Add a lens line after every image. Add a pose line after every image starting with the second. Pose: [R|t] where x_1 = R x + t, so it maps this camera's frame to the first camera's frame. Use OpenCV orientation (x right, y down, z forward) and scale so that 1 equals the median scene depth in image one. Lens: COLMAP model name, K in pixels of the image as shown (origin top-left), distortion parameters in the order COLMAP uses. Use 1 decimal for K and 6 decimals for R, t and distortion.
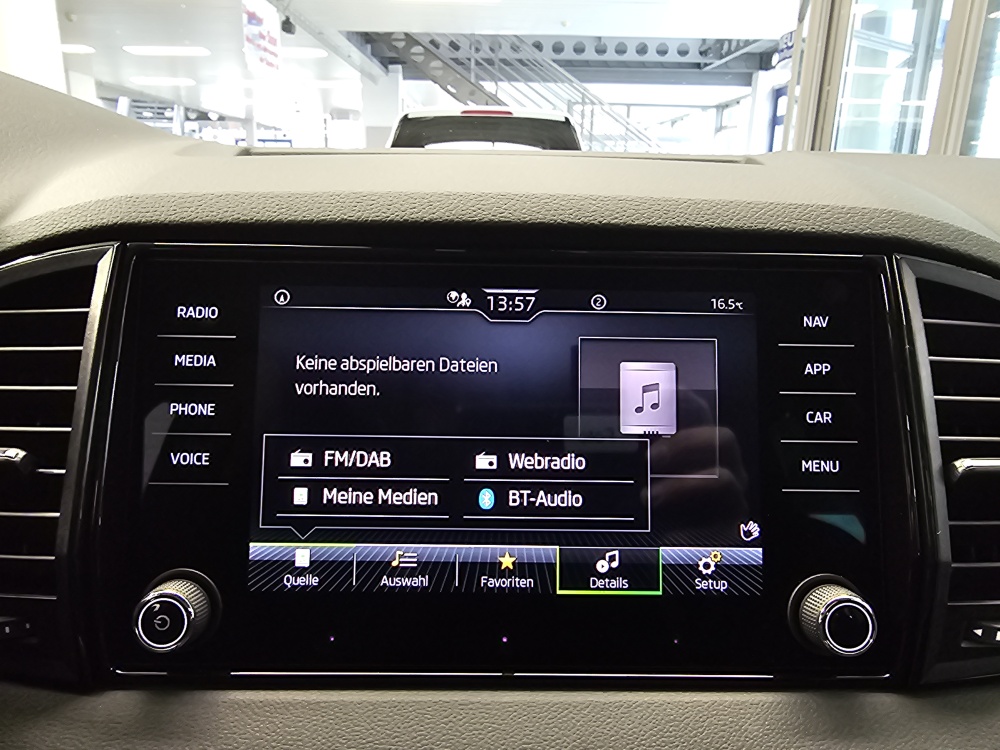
lens RADIAL K [[400.8, 0, 500.0], [0, 400.8, 380.5], [0, 0, 1]] dist [0.001327, -0.000089]
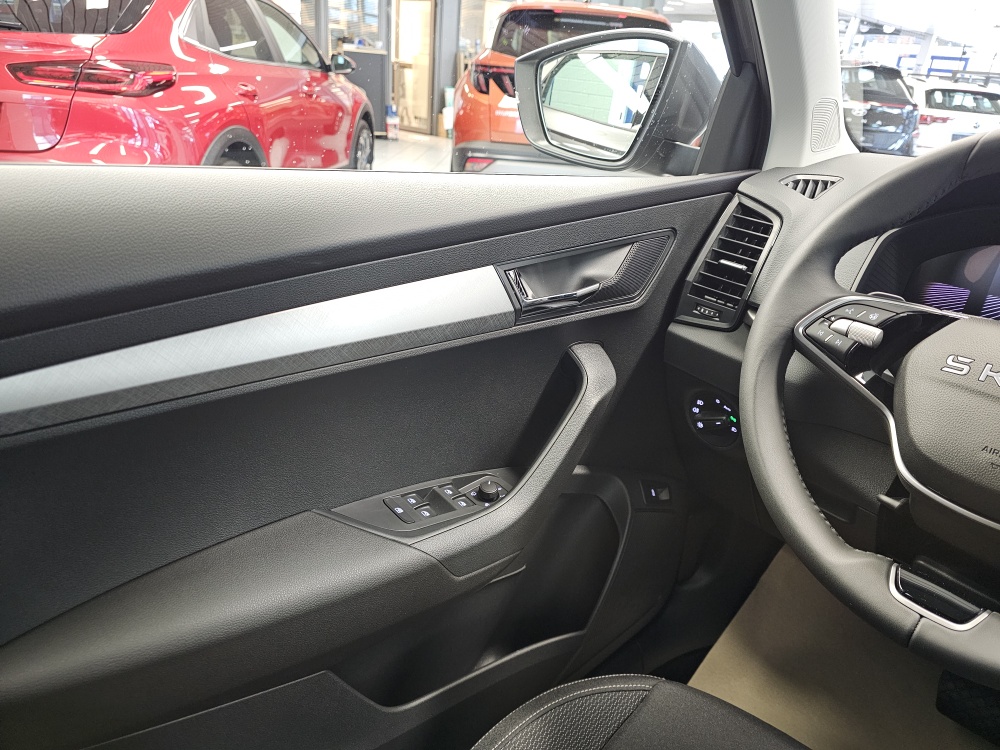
lens RADIAL K [[671.9, 0, 500.0], [0, 671.9, 375.0], [0, 0, 1]] dist [0.002784, 0.001430]
pose [[0.687933, 0.338316, -0.642098, -0.512726], [-0.229673, 0.940721, 0.249590, -0.758749], [0.688475, -0.024229, 0.724855, -6.500784]]
